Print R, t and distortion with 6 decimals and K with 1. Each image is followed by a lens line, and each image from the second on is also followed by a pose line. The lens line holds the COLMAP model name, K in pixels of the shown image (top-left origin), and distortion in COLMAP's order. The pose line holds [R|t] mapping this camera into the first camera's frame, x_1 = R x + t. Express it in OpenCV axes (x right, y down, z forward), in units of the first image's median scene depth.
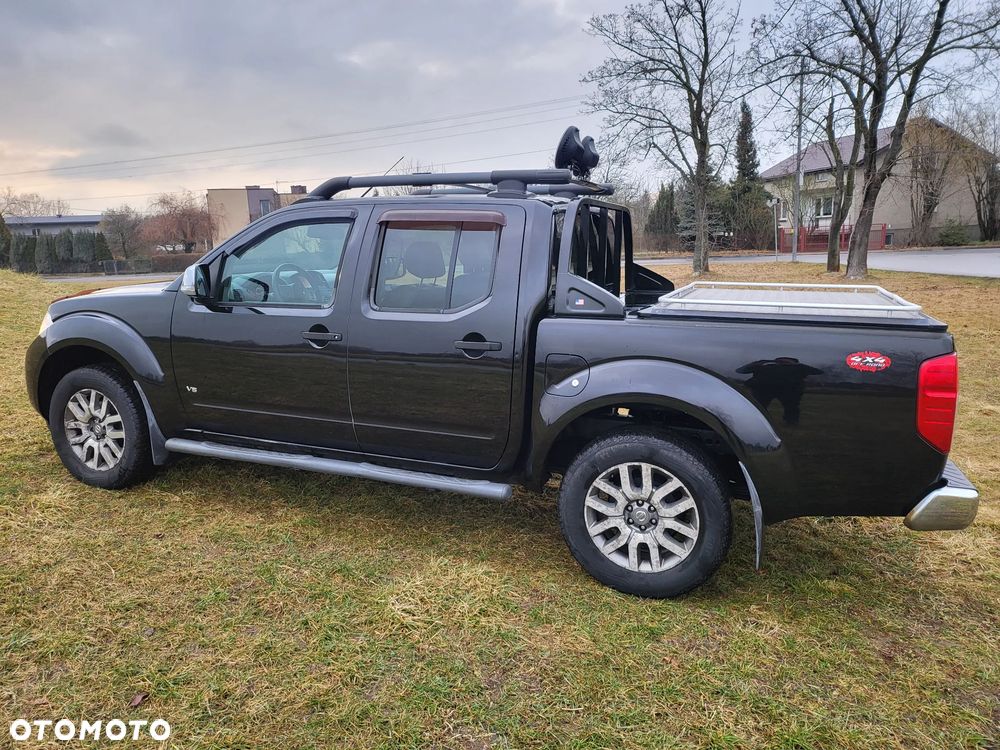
lens RADIAL K [[693.8, 0, 496.1], [0, 693.8, 369.6], [0, 0, 1]] dist [0.058075, -0.052014]
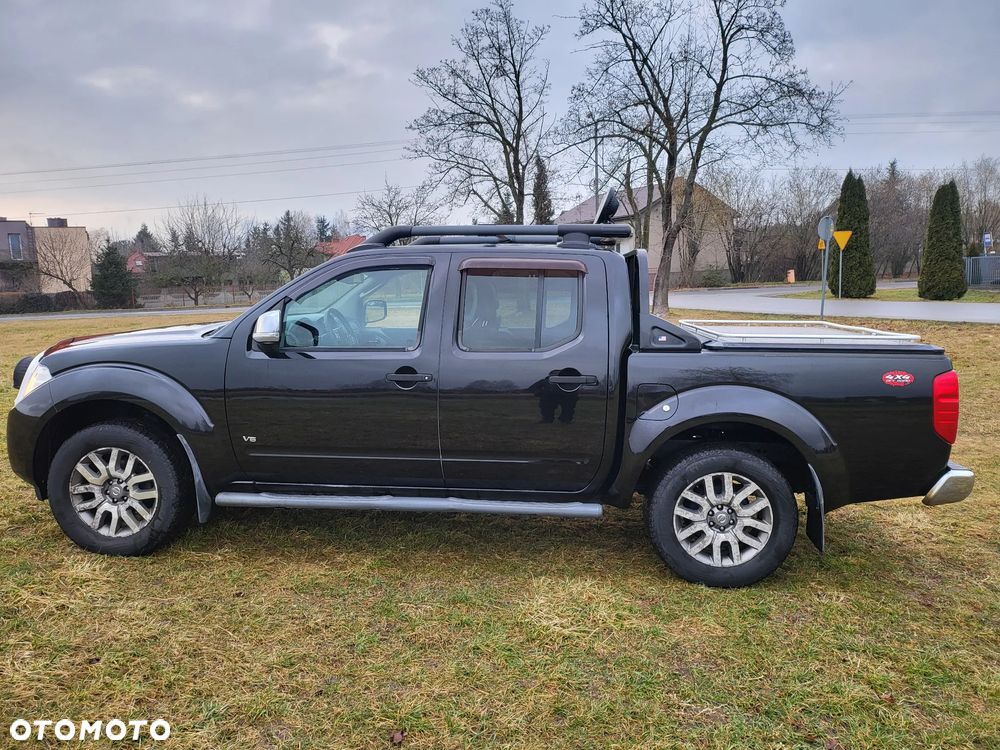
lens RADIAL K [[695.3, 0, 500.0], [0, 695.3, 375.0], [0, 0, 1]] dist [0.060766, -0.061412]
pose [[0.955774, -0.038449, 0.291578, -0.432035], [0.052675, 0.997766, -0.041097, -0.002515], [-0.289347, 0.054638, 0.955664, -0.031088]]
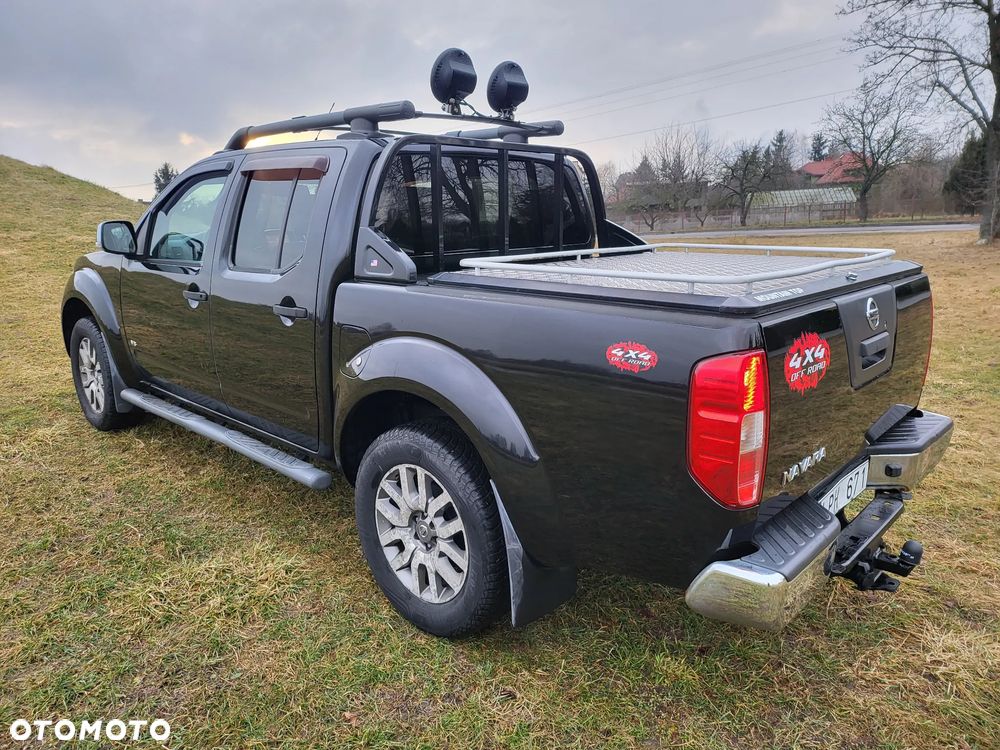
lens RADIAL K [[693.8, 0, 496.1], [0, 693.8, 369.6], [0, 0, 1]] dist [0.058075, -0.052014]
pose [[0.930903, 0.070134, -0.358470, 0.499499], [-0.054451, 0.997073, 0.053671, -0.021604], [0.361185, -0.030443, 0.931997, 0.253580]]
